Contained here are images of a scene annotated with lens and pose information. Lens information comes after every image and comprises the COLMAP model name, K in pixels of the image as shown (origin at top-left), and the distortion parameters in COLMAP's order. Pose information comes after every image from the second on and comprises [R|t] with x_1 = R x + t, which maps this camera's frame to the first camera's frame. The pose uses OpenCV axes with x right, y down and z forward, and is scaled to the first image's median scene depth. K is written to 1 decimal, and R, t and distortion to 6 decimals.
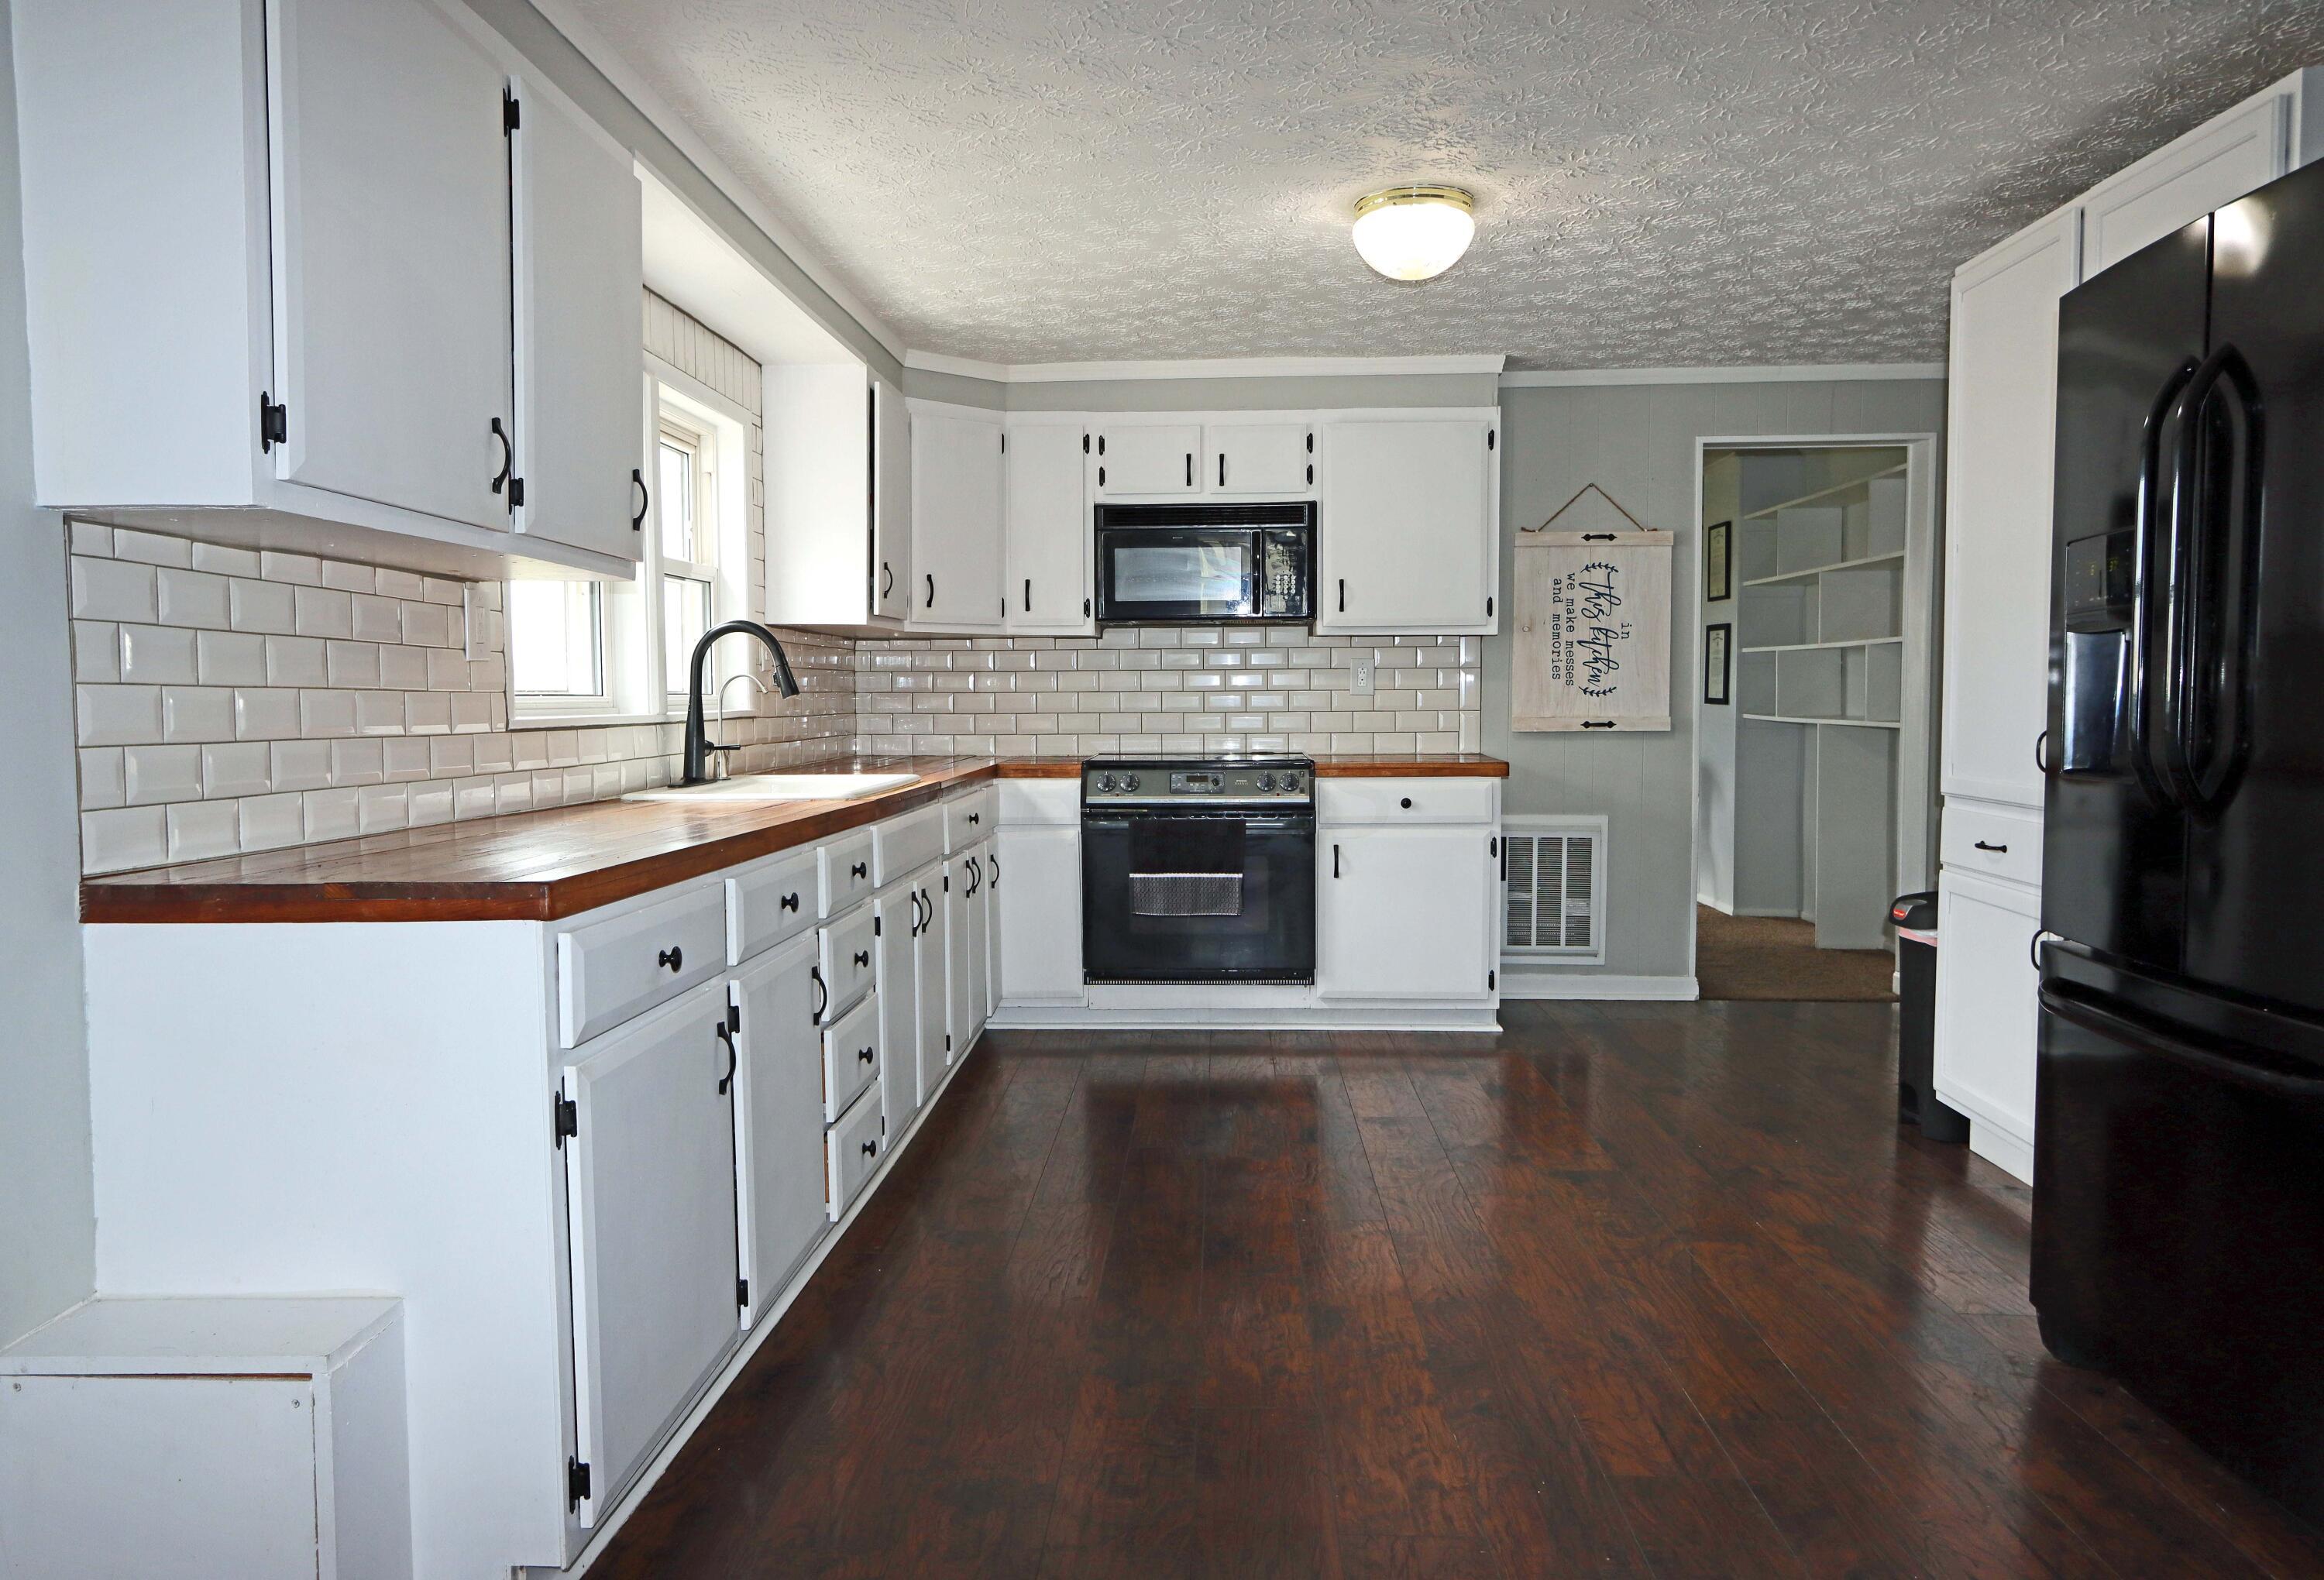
lens RADIAL K [[1607.6, 0, 1162.0], [0, 1607.6, 790.5], [0, 0, 1]] dist [0.000176, 0.003157]
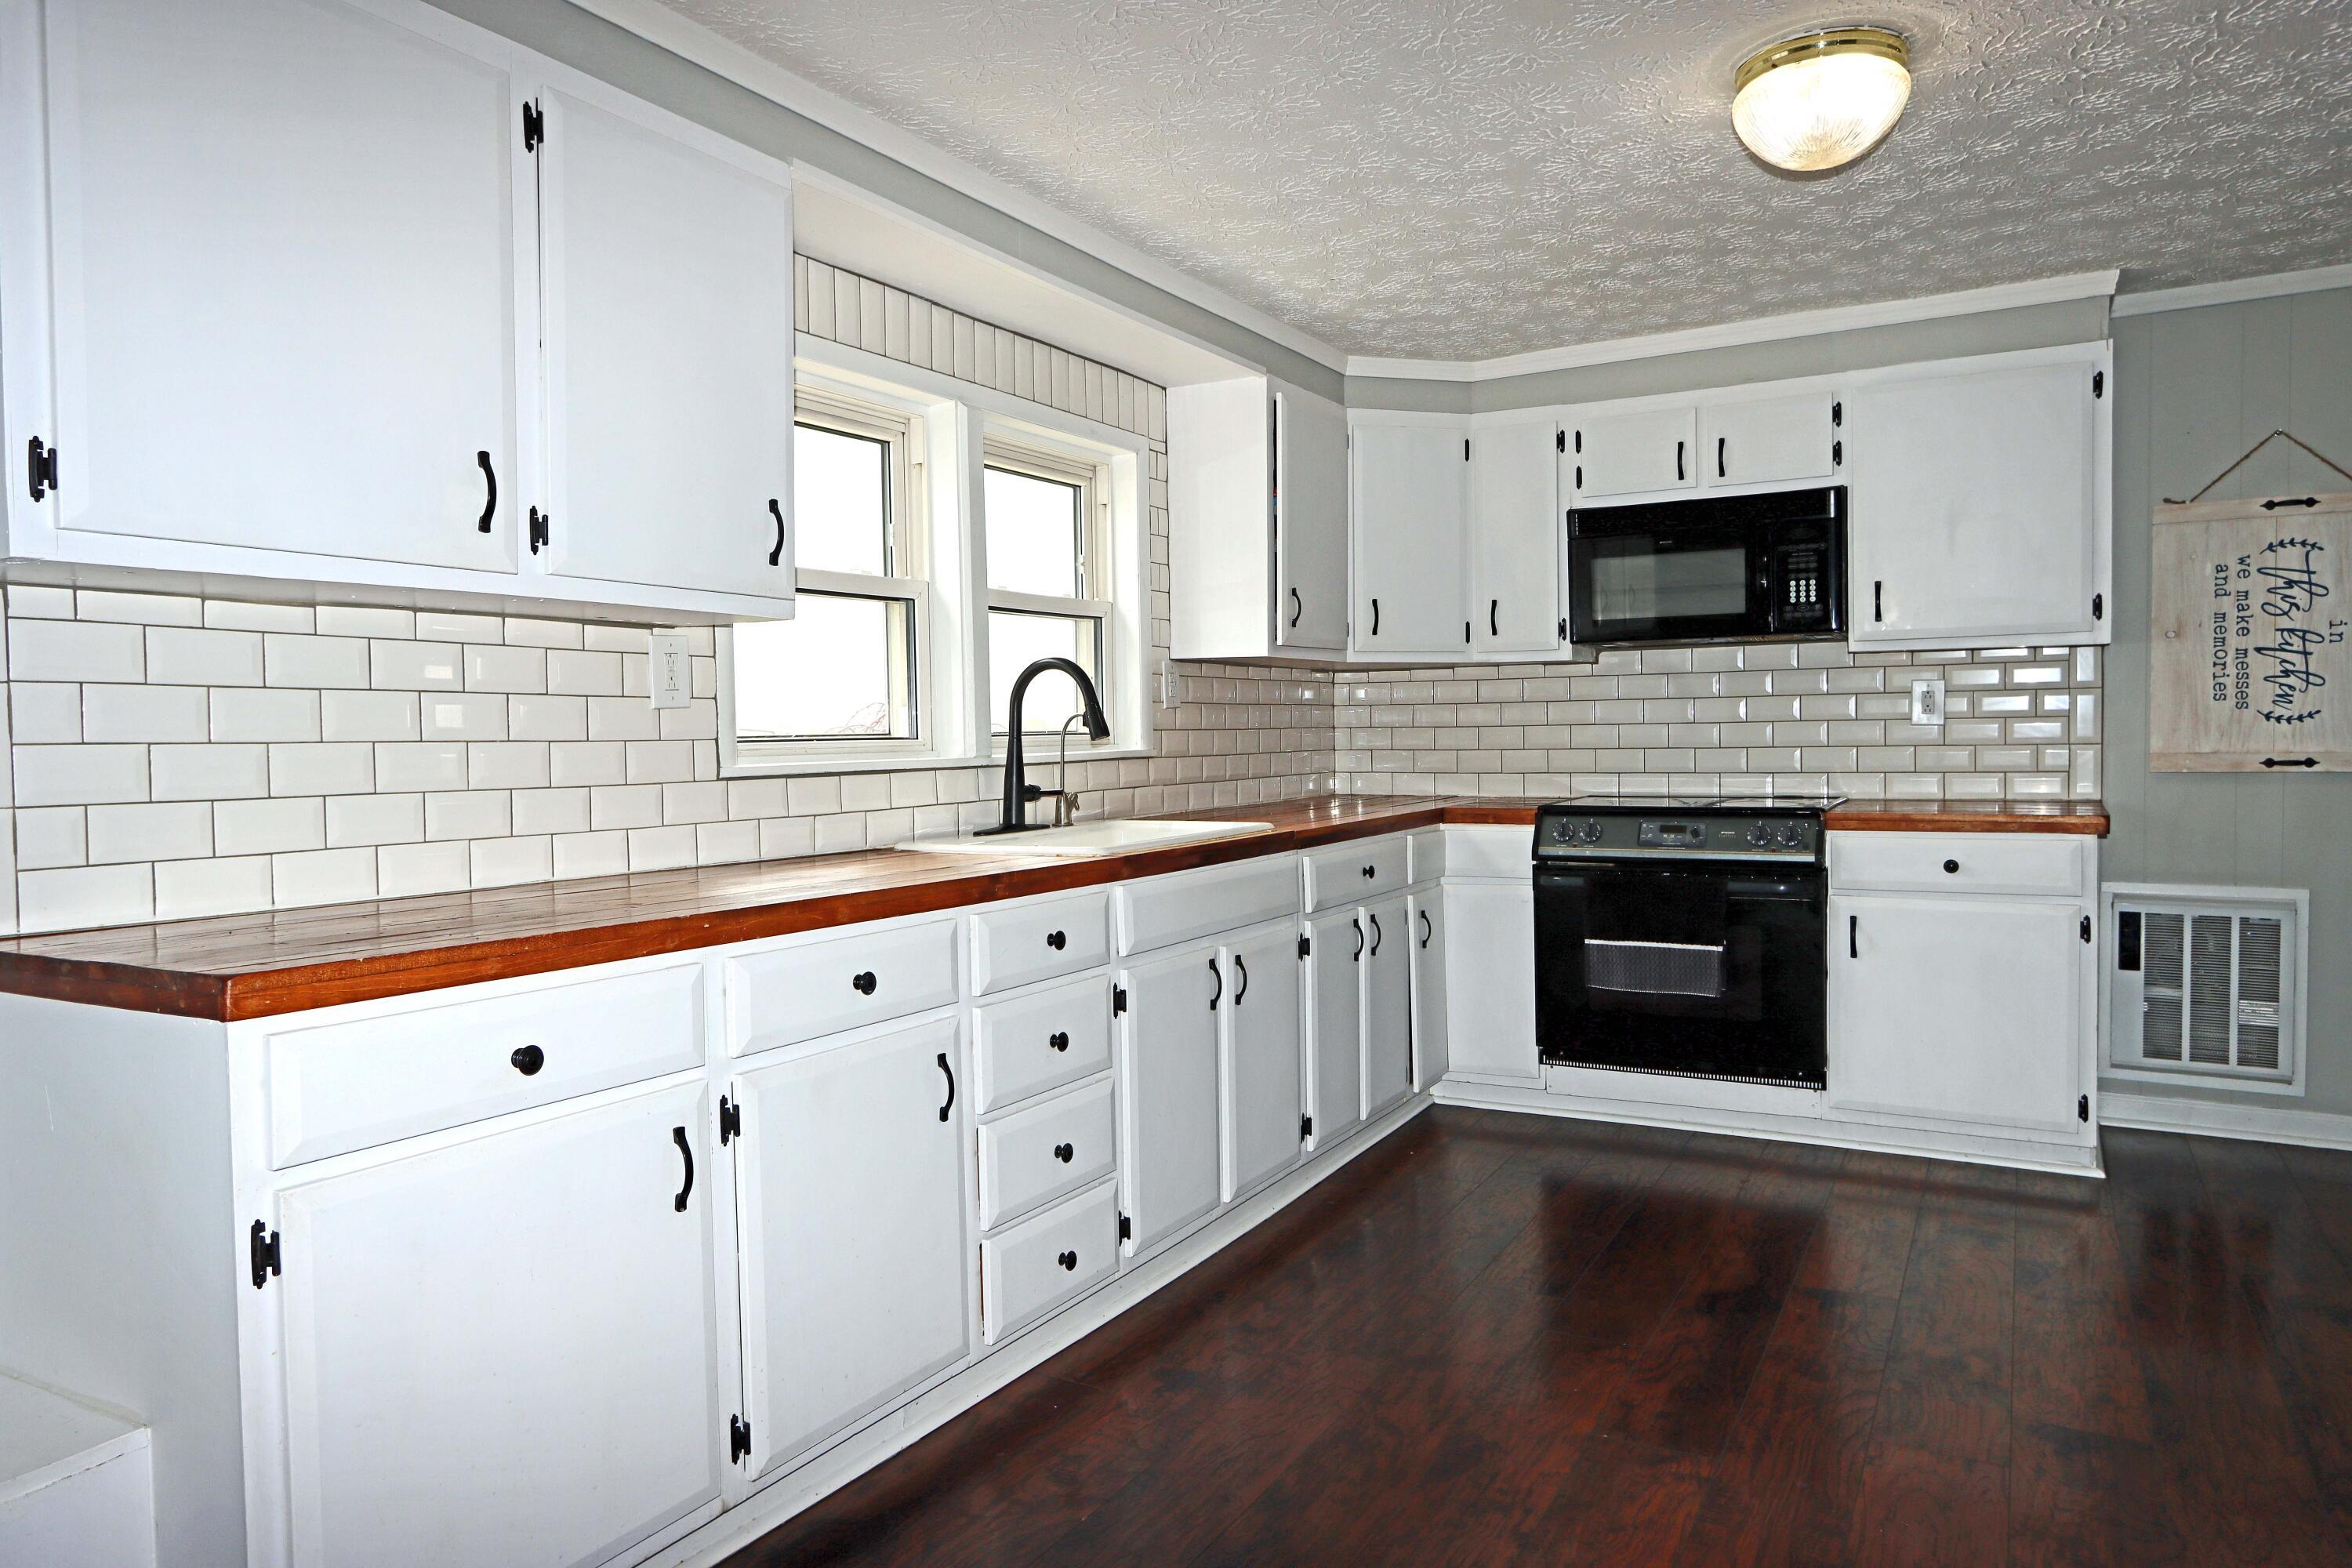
lens RADIAL K [[1526.8, 0, 1177.0], [0, 1526.8, 783.1], [0, 0, 1]] dist [-0.001216, 0.007327]
pose [[0.891260, 0.006804, -0.453442, 0.150900], [-0.015505, 0.999760, -0.015474, -0.014662], [0.453228, 0.020822, 0.891152, 0.177672]]
